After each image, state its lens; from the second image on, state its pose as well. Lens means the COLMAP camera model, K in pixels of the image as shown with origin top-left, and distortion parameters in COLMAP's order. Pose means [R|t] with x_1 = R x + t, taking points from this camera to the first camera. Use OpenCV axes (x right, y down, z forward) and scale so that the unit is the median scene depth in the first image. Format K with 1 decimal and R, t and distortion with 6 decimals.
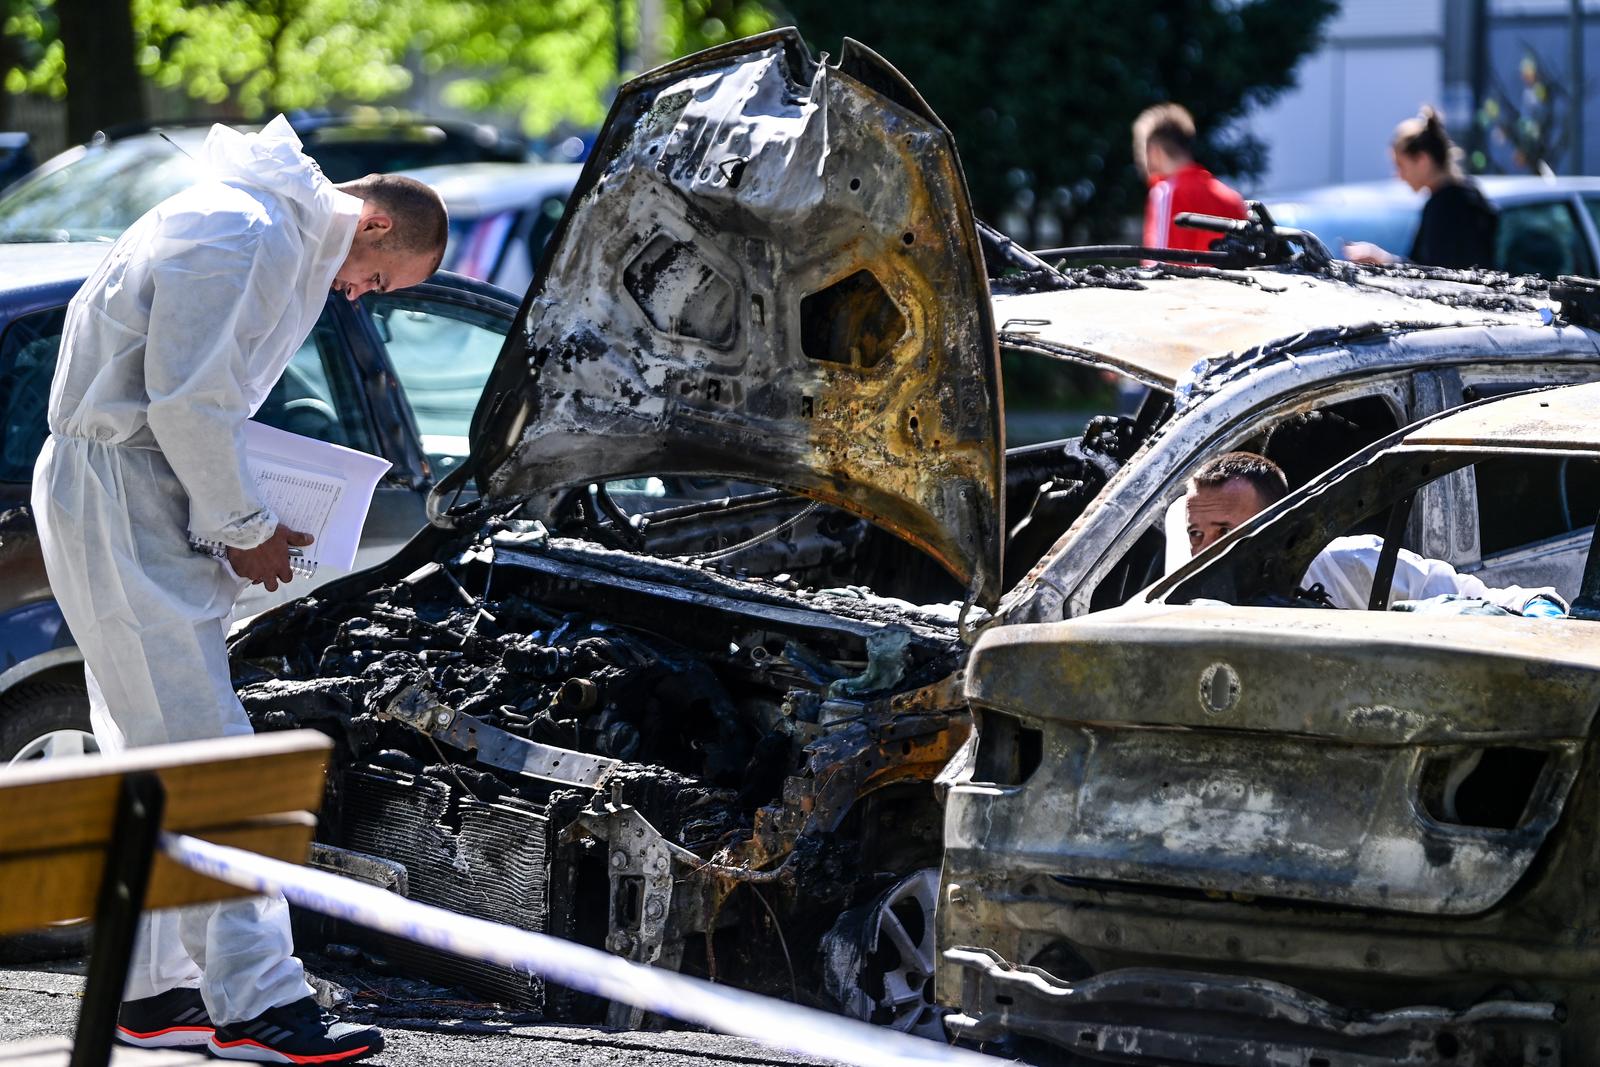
lens RADIAL K [[7046.1, 0, 800.0], [0, 7046.1, 533.5], [0, 0, 1]] dist [1.797749, -6.508294]
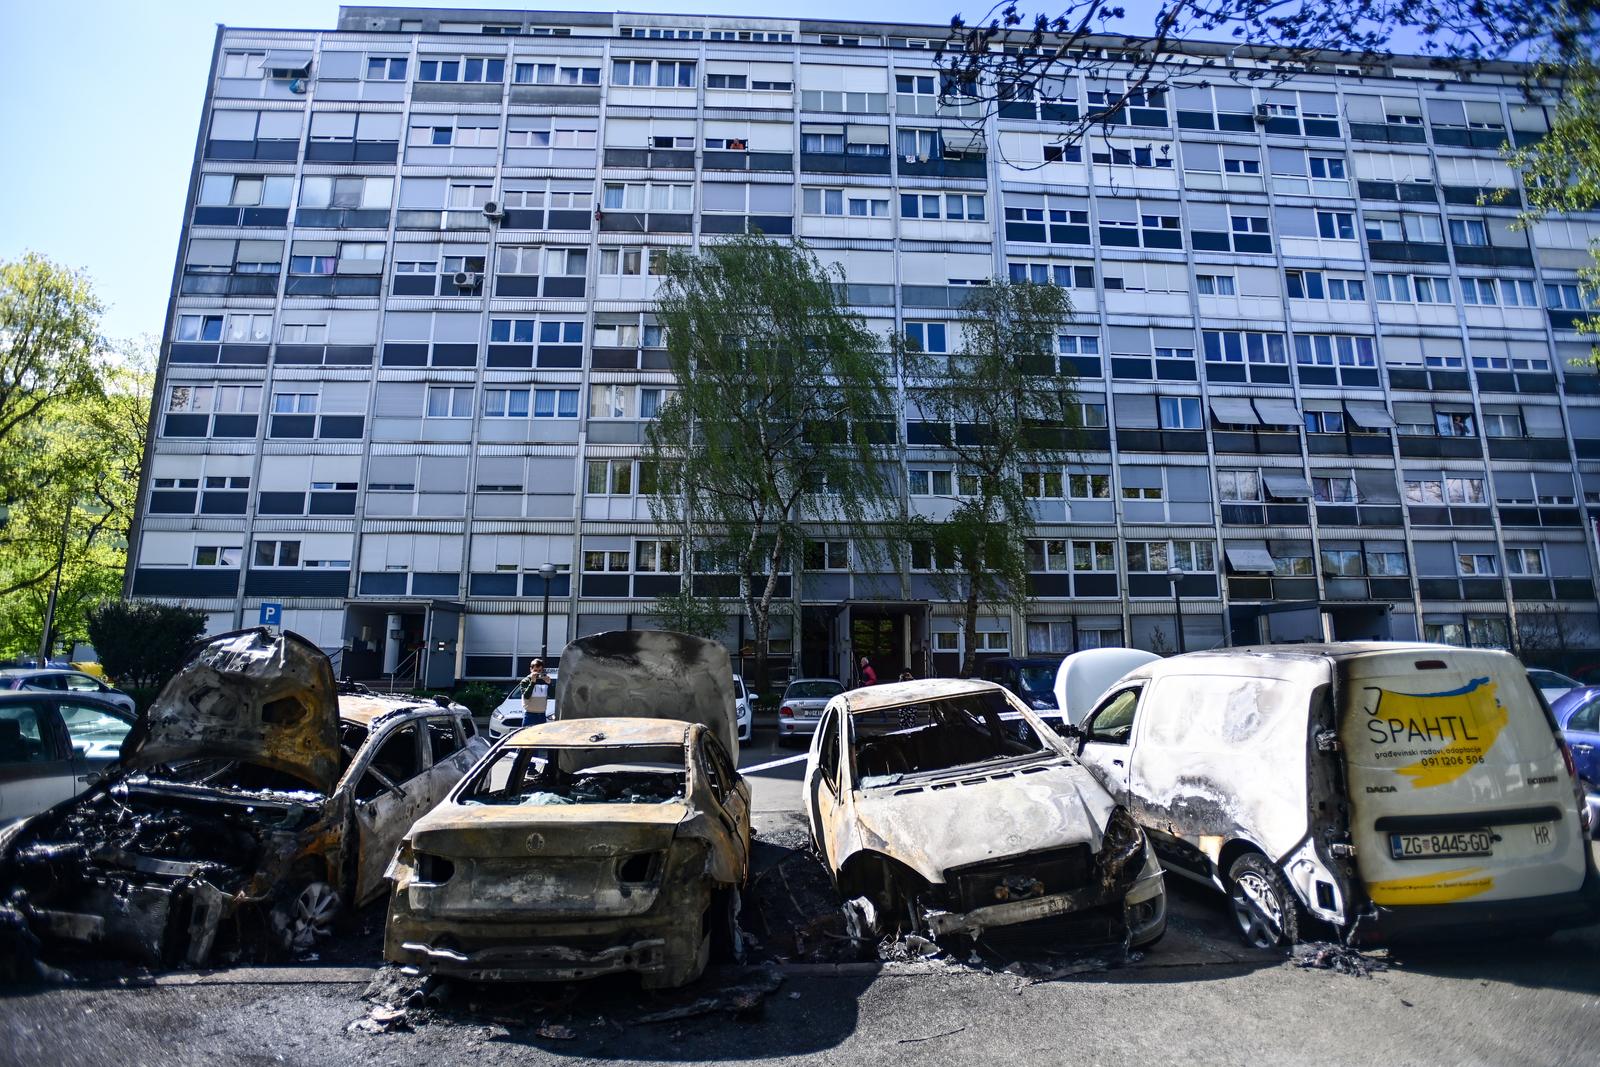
lens RADIAL K [[774.9, 0, 804.0], [0, 774.9, 523.1], [0, 0, 1]] dist [-0.065564, 0.025561]
pose [[0.699250, 0.134076, 0.702192, -0.084561], [0.040988, 0.973120, -0.226623, -0.025438], [-0.713702, 0.187247, 0.674958, 0.552610]]
